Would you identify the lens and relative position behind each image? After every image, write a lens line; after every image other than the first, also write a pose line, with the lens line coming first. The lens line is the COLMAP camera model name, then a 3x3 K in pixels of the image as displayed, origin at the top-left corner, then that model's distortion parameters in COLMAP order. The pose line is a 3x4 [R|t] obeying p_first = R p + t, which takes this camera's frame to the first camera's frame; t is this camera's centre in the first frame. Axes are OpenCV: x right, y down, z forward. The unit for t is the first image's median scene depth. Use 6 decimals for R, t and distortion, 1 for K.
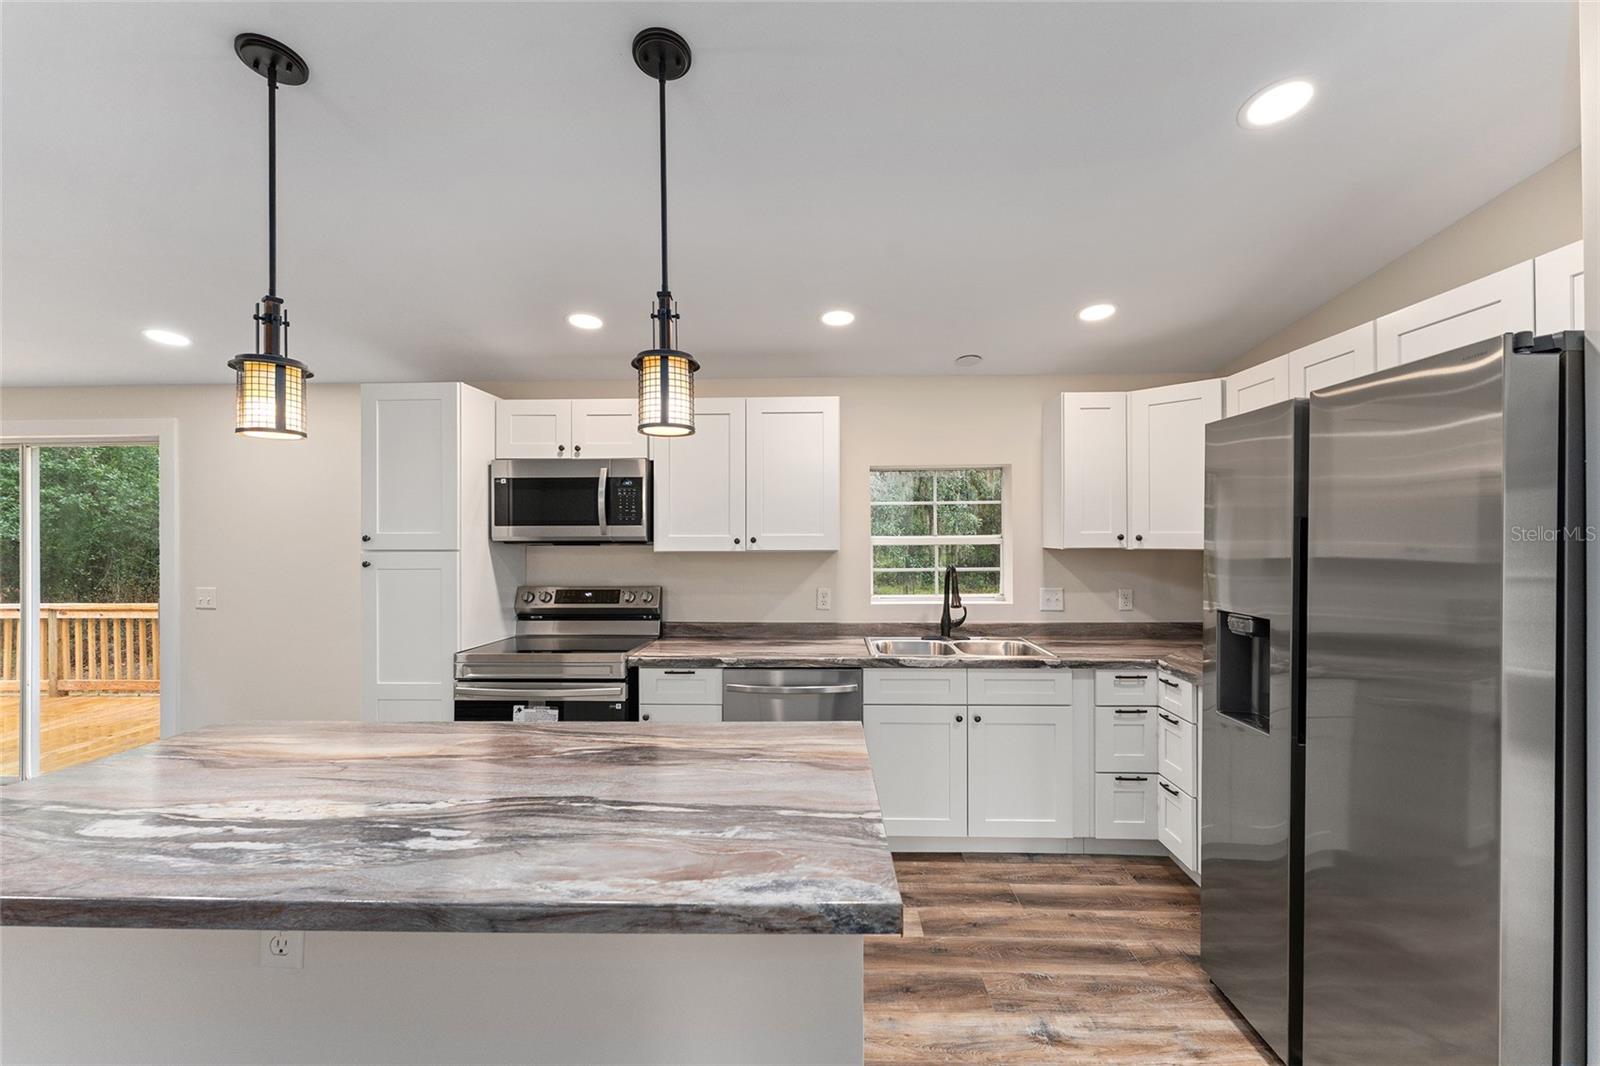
lens RADIAL K [[650.2, 0, 810.9], [0, 650.2, 537.8], [0, 0, 1]] dist [0.000946, -0.000611]
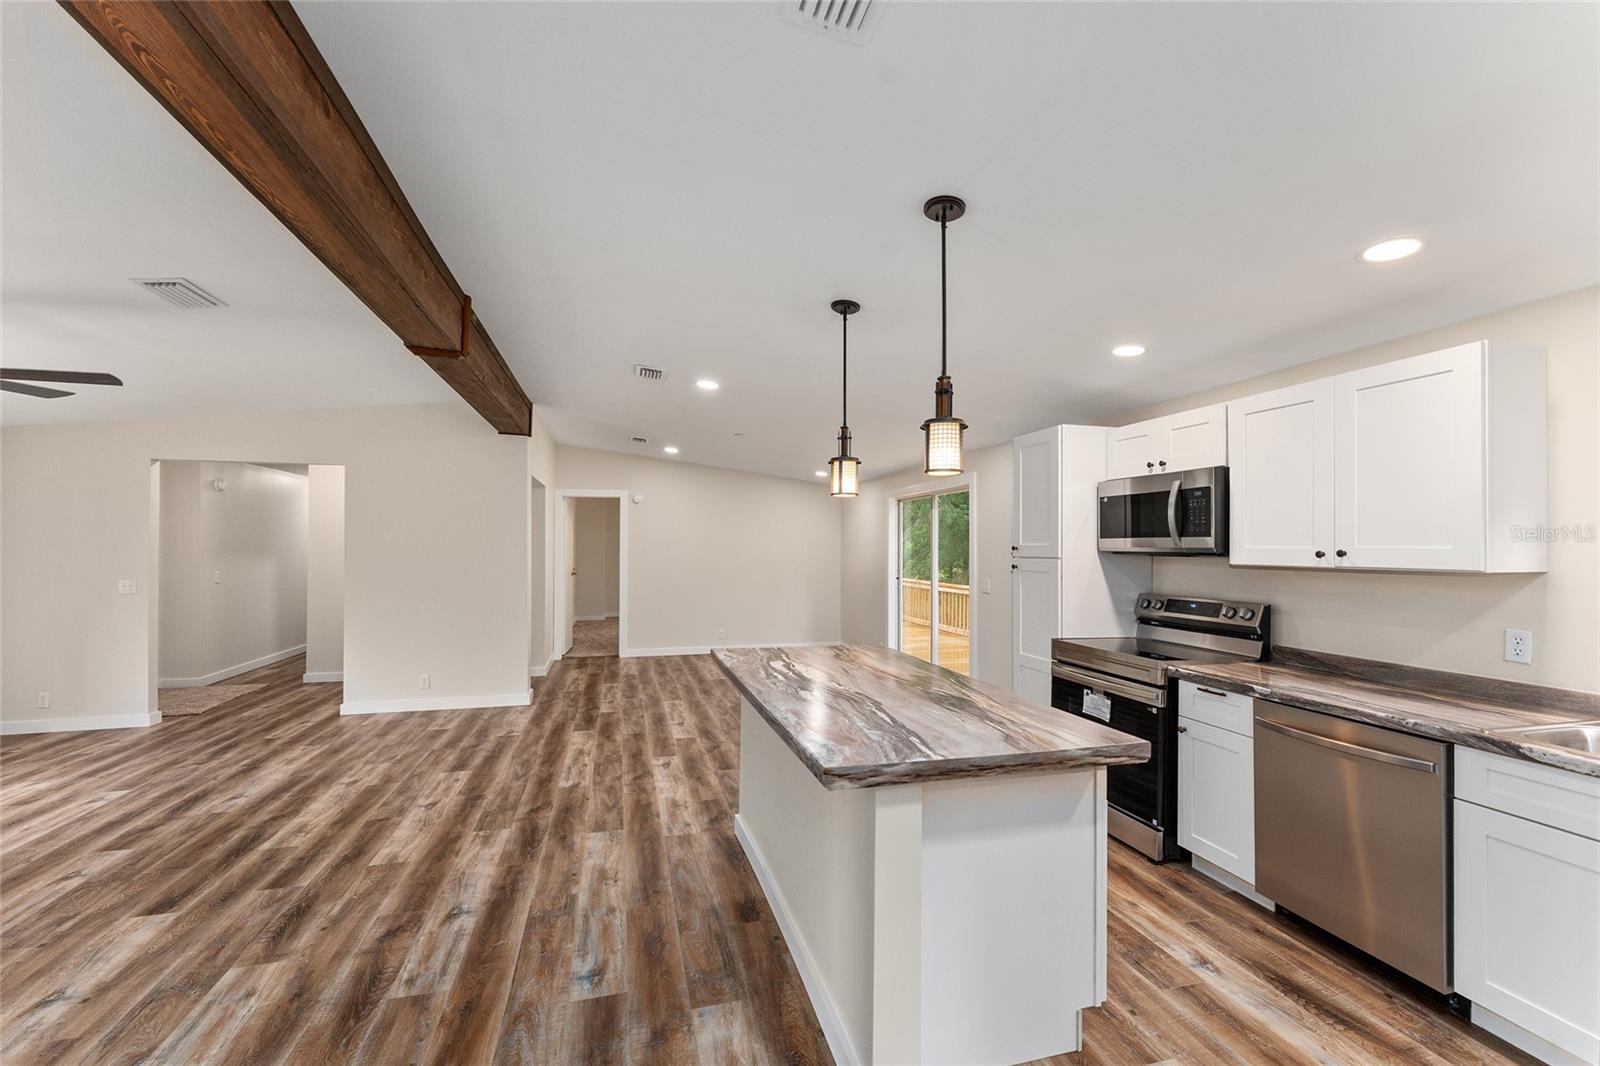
lens RADIAL K [[650.2, 0, 788.9], [0, 650.2, 539.7], [0, 0, 1]] dist [0.000946, -0.000611]
pose [[0.281305, -0.005398, -0.959603, 0.537957], [-0.008930, 0.999926, -0.008242, -0.001097], [0.959577, 0.010888, 0.281236, 0.139800]]
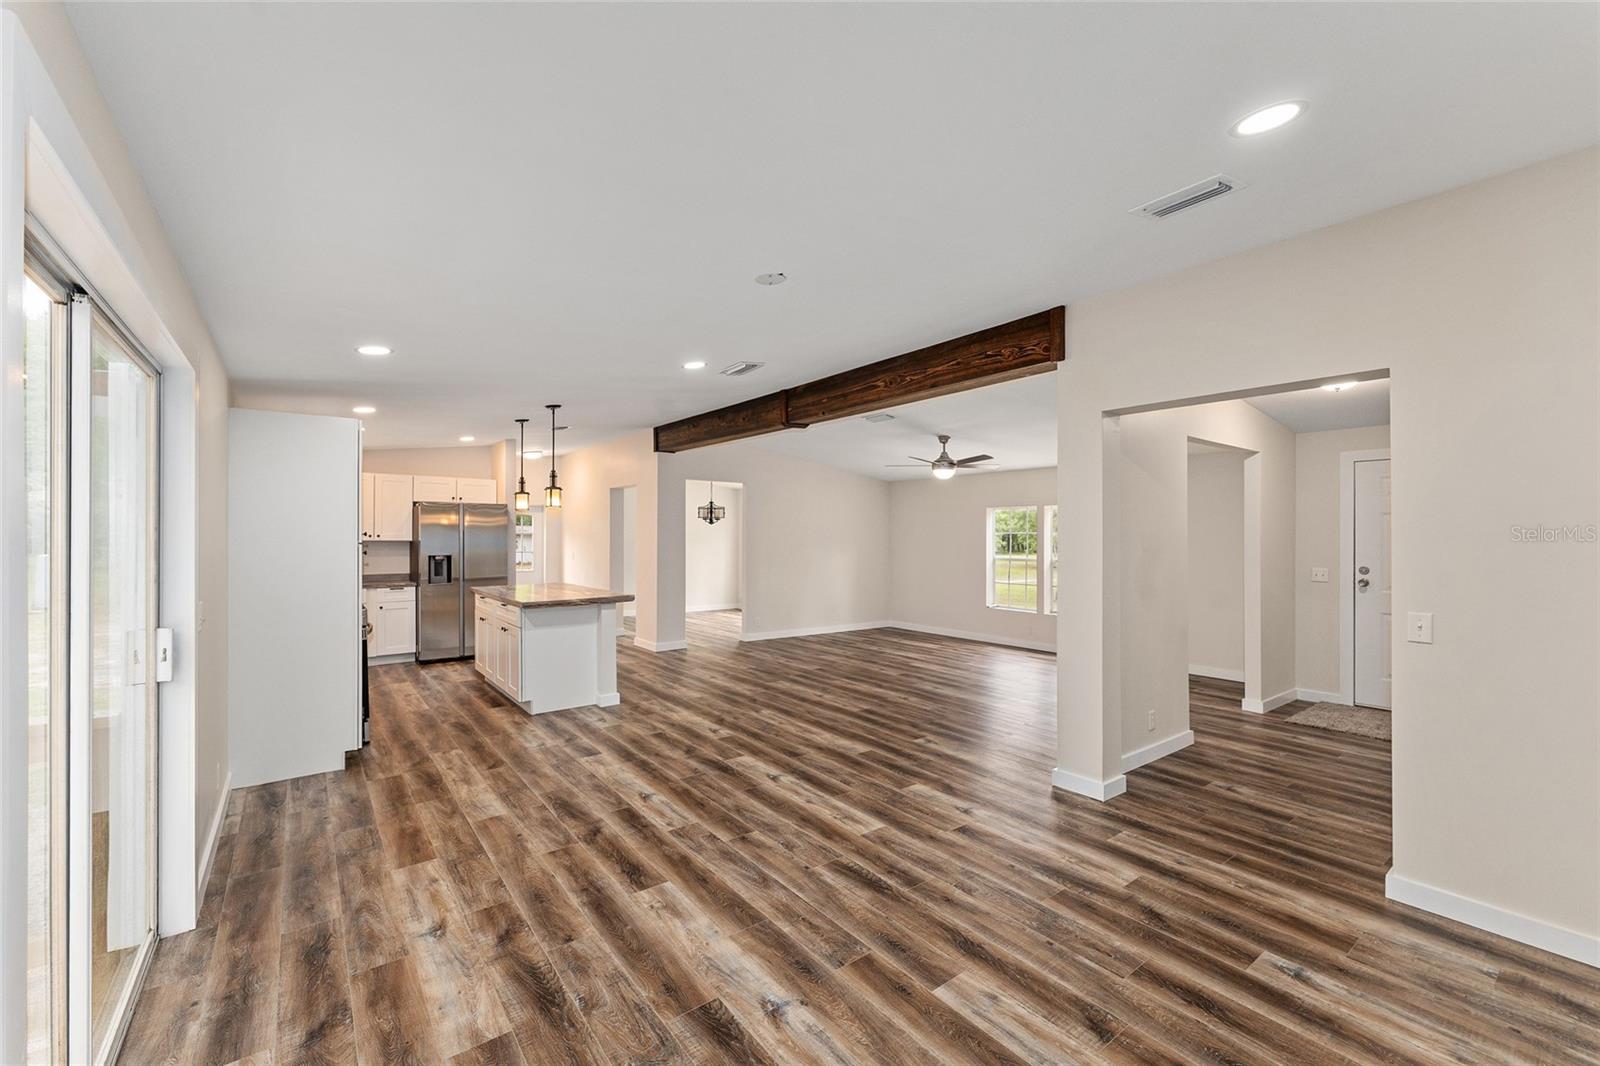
lens RADIAL K [[650.2, 0, 769.4], [0, 650.2, 527.4], [0, 0, 1]] dist [0.000946, -0.000611]
pose [[-0.605318, 0.016296, 0.795817, -2.364713], [0.003995, 0.999840, -0.017436, 0.016084], [-0.795973, -0.007375, -0.605287, 1.181061]]
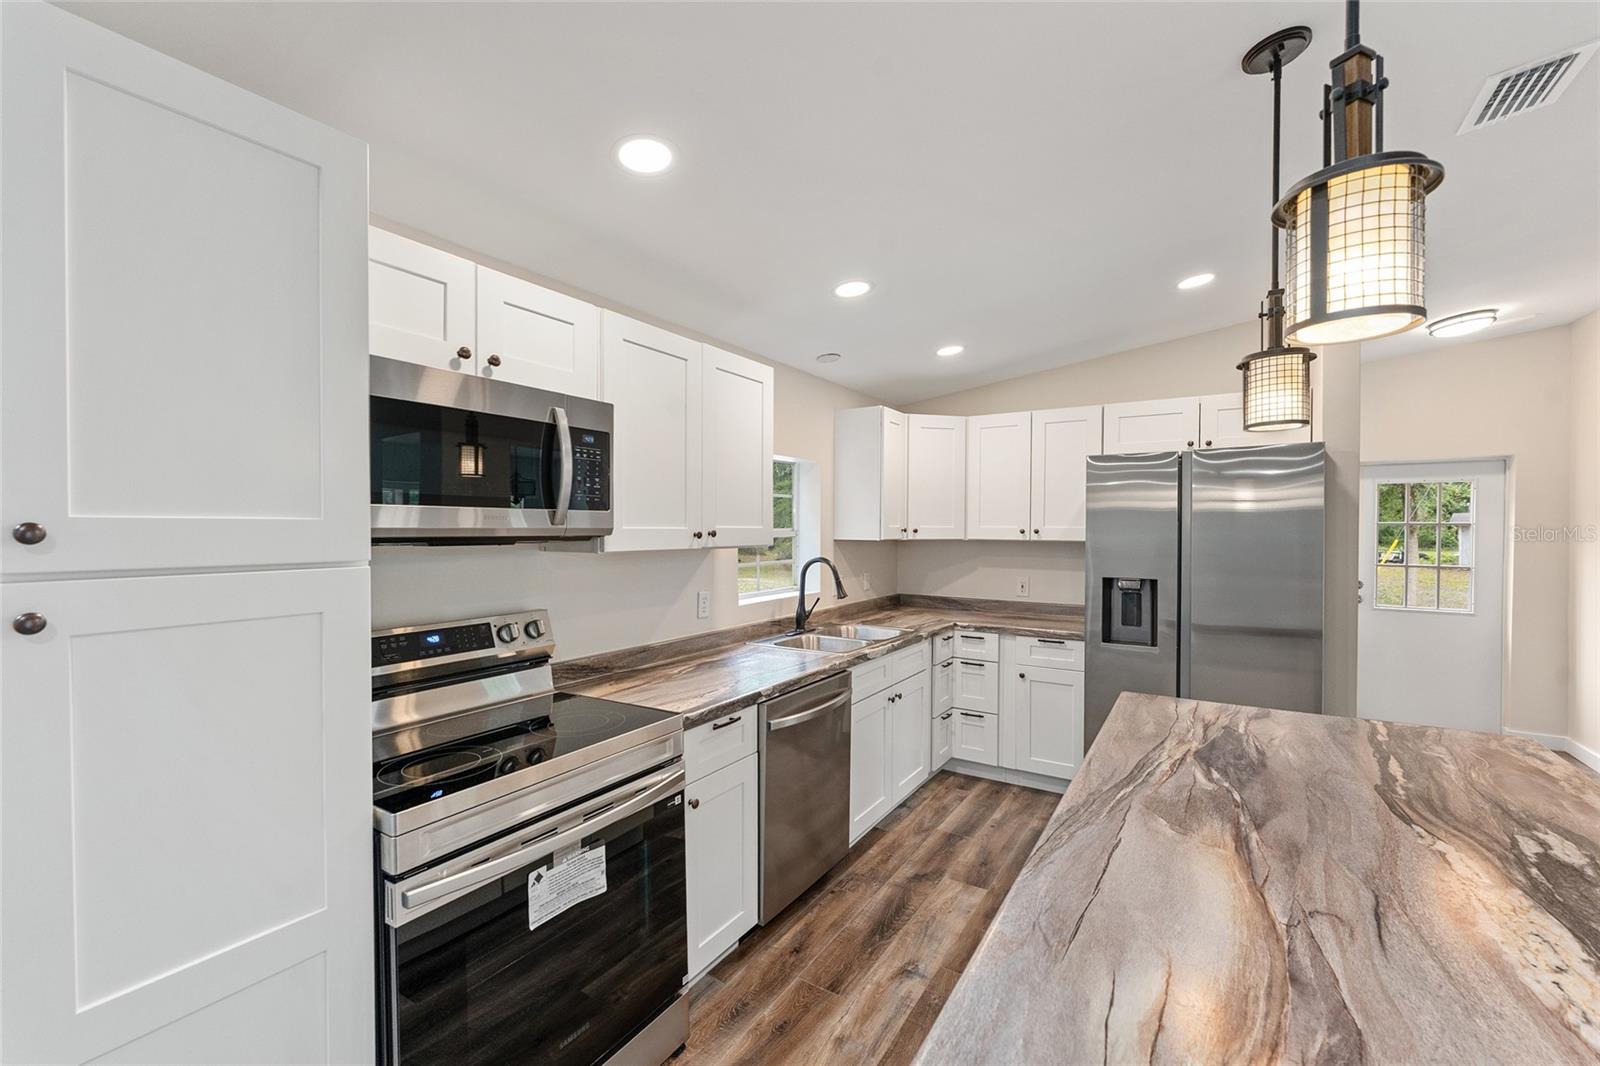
lens RADIAL K [[650.2, 0, 803.1], [0, 650.2, 527.1], [0, 0, 1]] dist [0.000946, -0.000611]
pose [[0.514060, 0.005663, 0.857736, -0.768443], [-0.002354, 0.999984, -0.005192, -0.001370], [-0.857751, 0.000650, 0.514065, 0.568286]]
